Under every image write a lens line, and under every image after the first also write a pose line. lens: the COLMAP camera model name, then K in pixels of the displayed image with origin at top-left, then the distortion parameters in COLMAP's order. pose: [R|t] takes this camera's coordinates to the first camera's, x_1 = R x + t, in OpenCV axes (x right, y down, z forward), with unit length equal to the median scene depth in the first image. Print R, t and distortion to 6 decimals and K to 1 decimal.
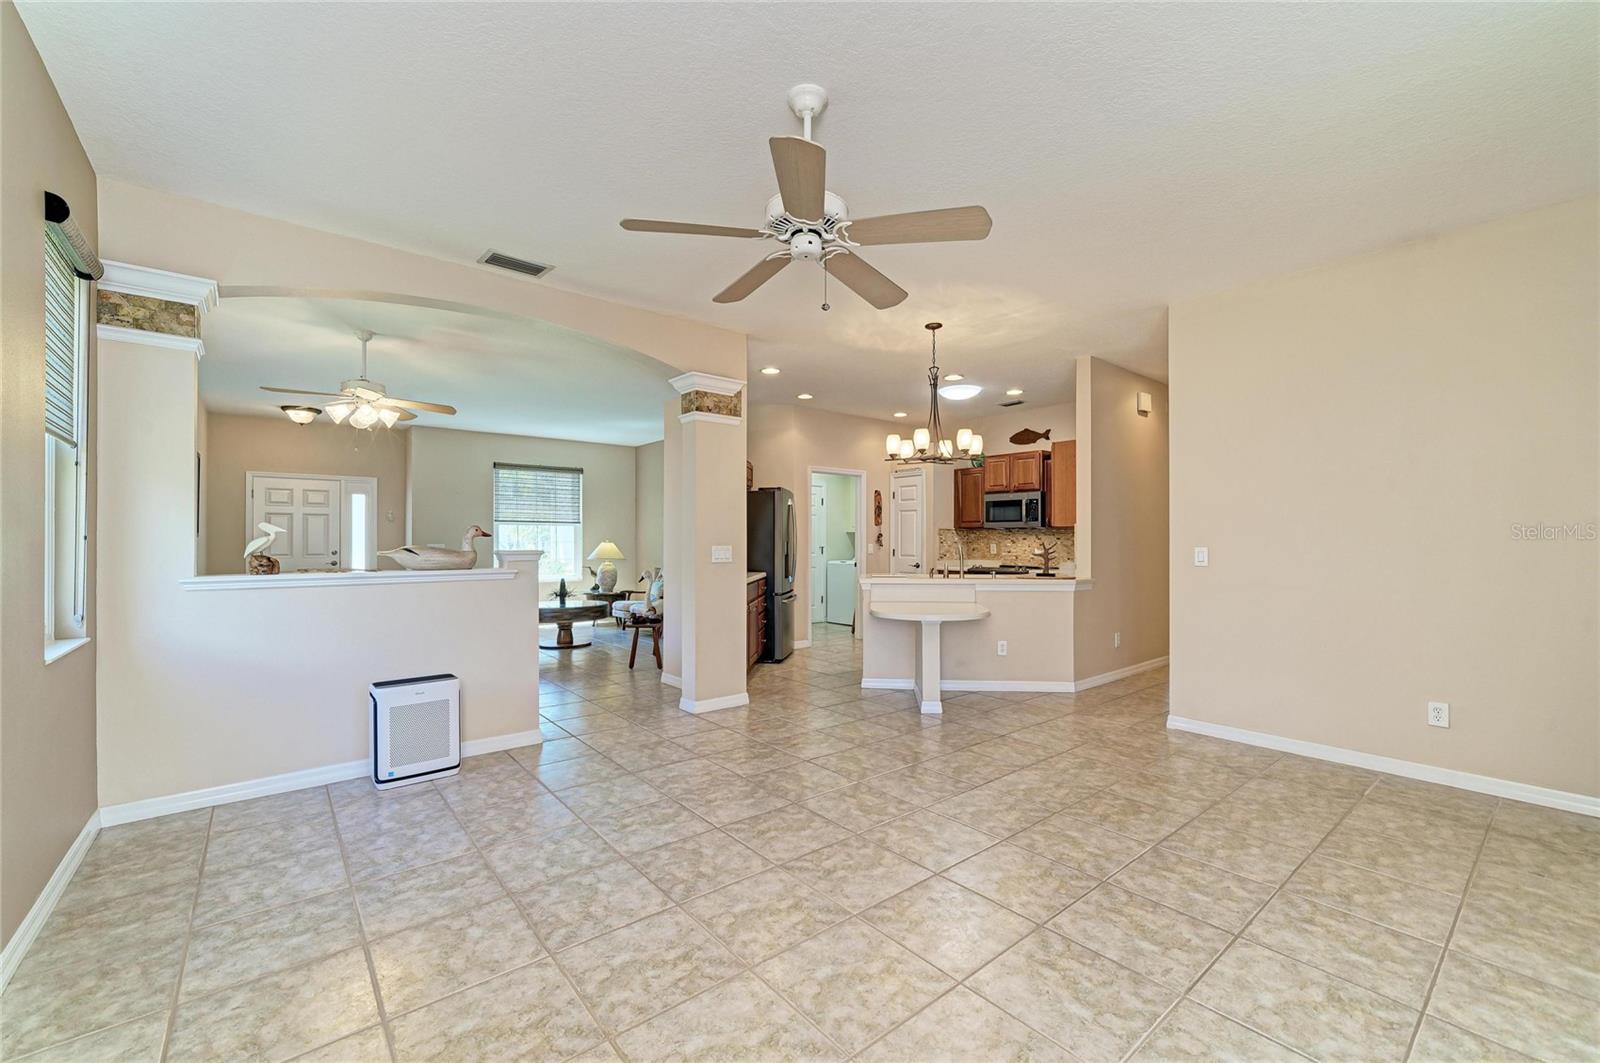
lens RADIAL K [[654.7, 0, 800.1], [0, 654.7, 542.3], [0, 0, 1]] dist [-0.013370, 0.006664]
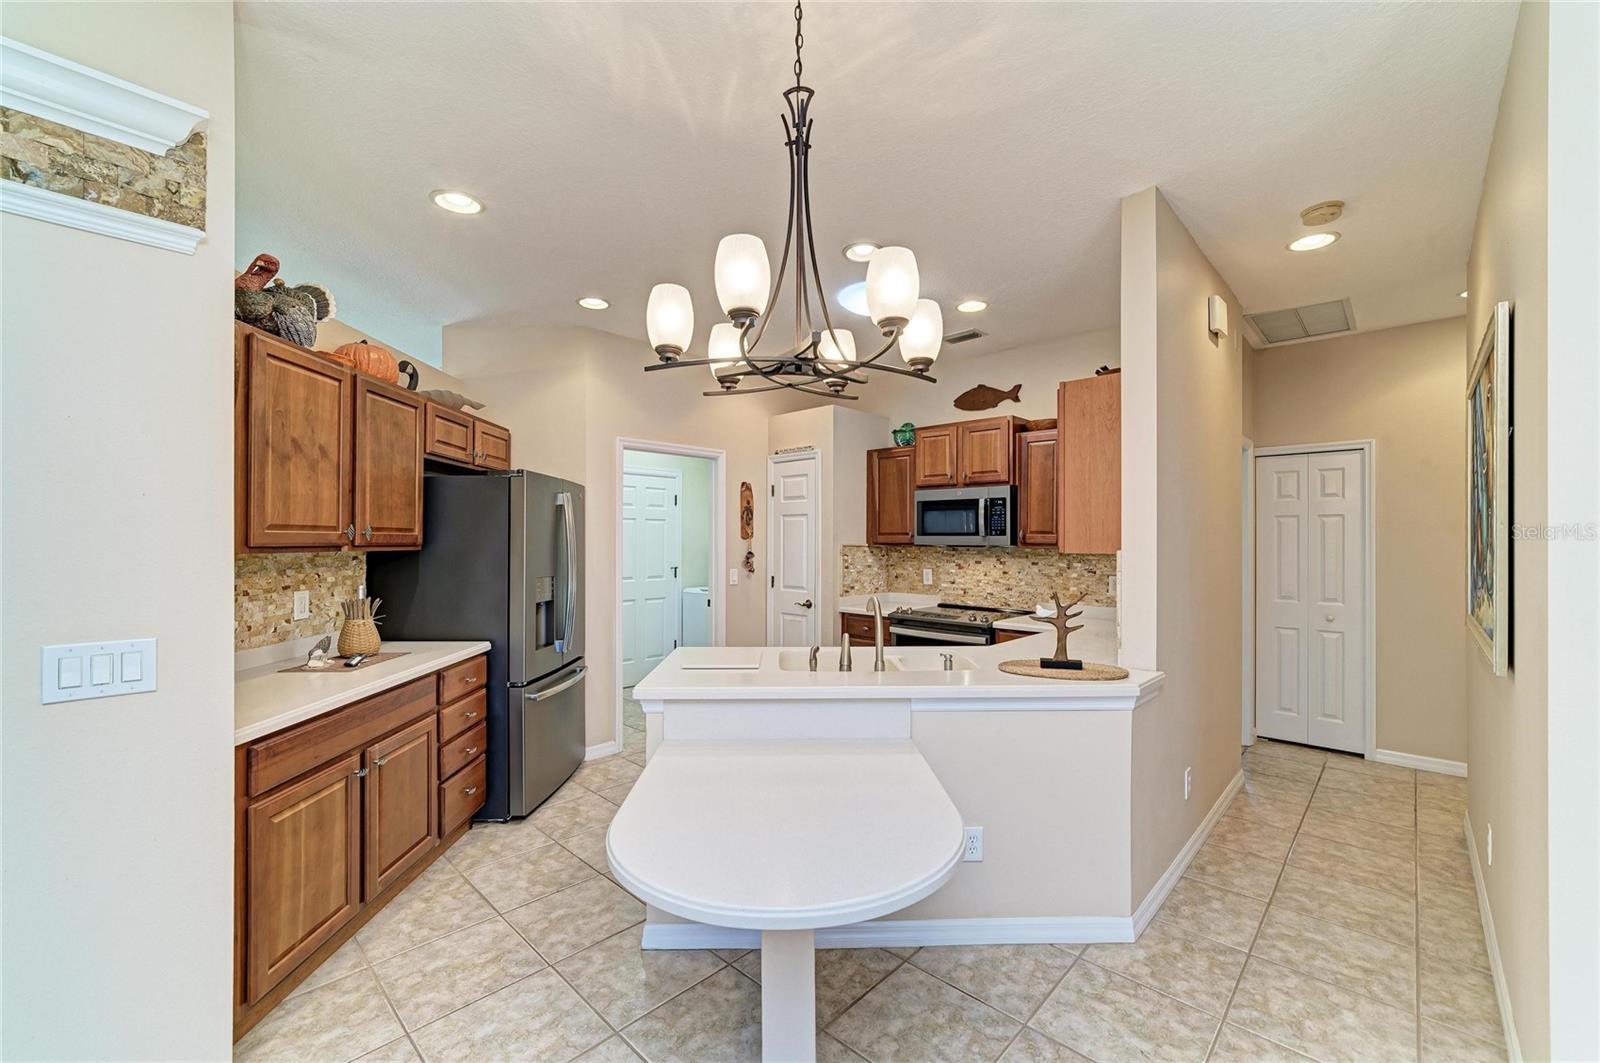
lens RADIAL K [[654.7, 0, 803.9], [0, 654.7, 541.3], [0, 0, 1]] dist [-0.013370, 0.006664]
pose [[0.991653, 0.000828, 0.128930, 0.112370], [-0.000812, 1.000000, -0.000182, -0.027985], [-0.128930, 0.000076, 0.991654, 0.457899]]
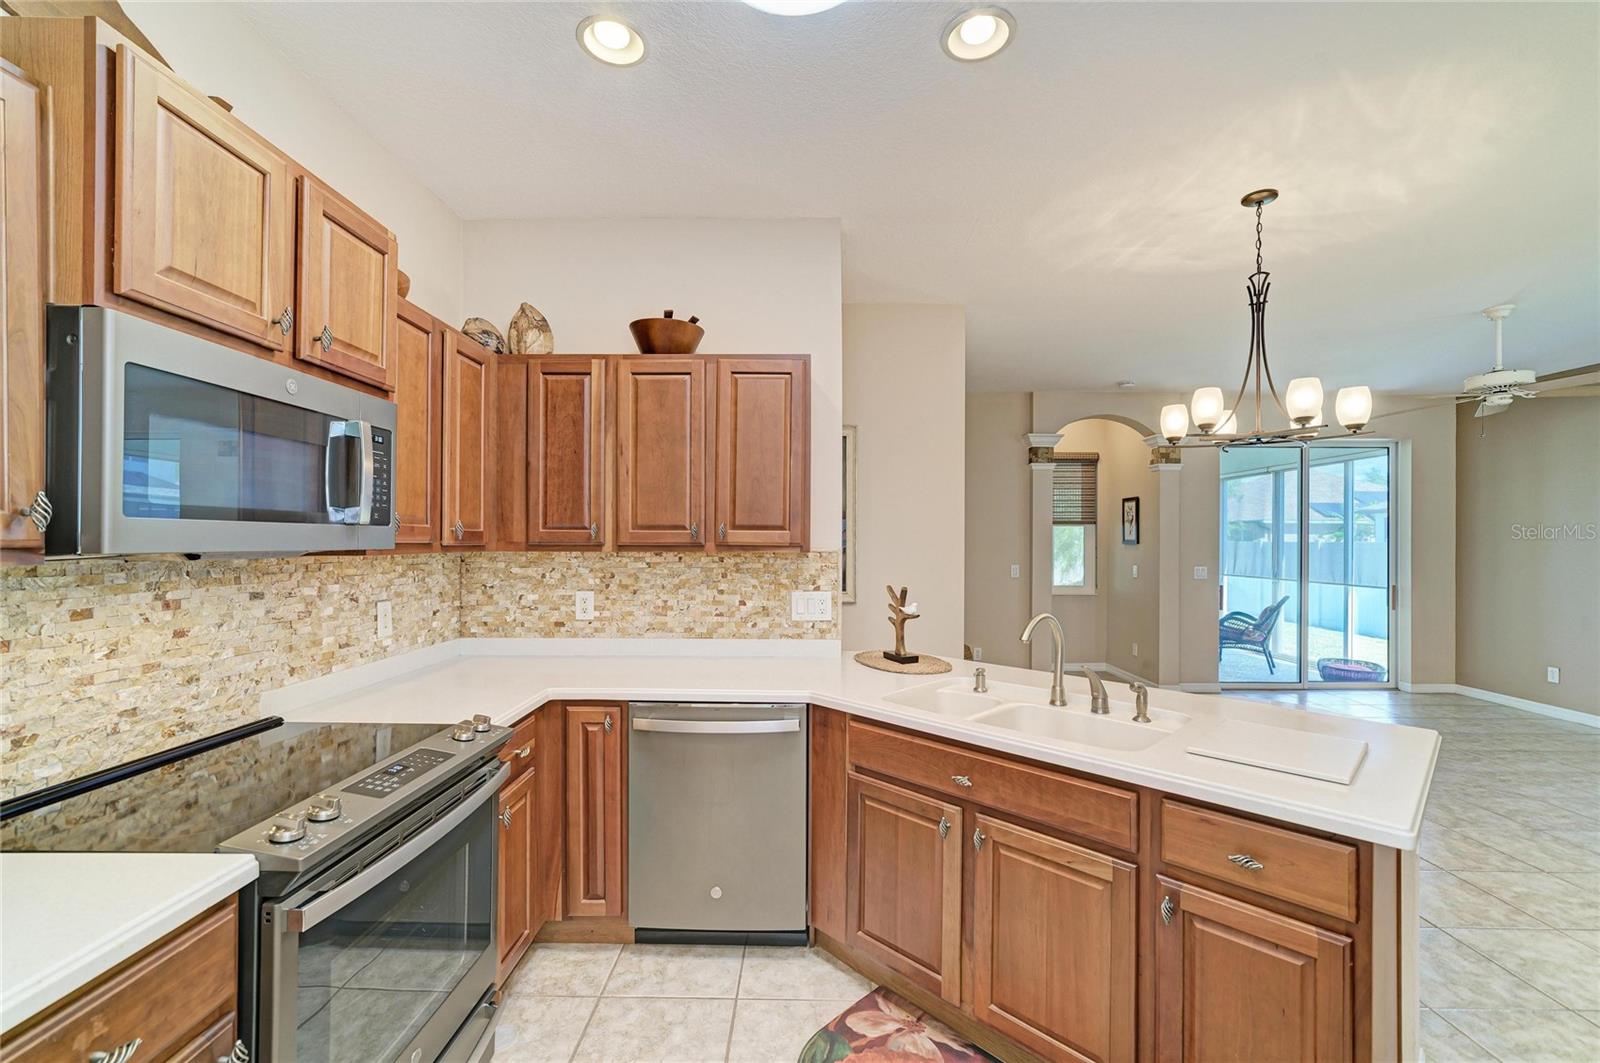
lens RADIAL K [[668.2, 0, 789.4], [0, 668.2, 534.2], [0, 0, 1]] dist [0.000298, 0.000227]
pose [[-0.757315, 0.004203, 0.653036, 0.097367], [-0.000554, 0.999975, -0.007078, -0.028153], [-0.653049, -0.005721, -0.757294, 1.132882]]
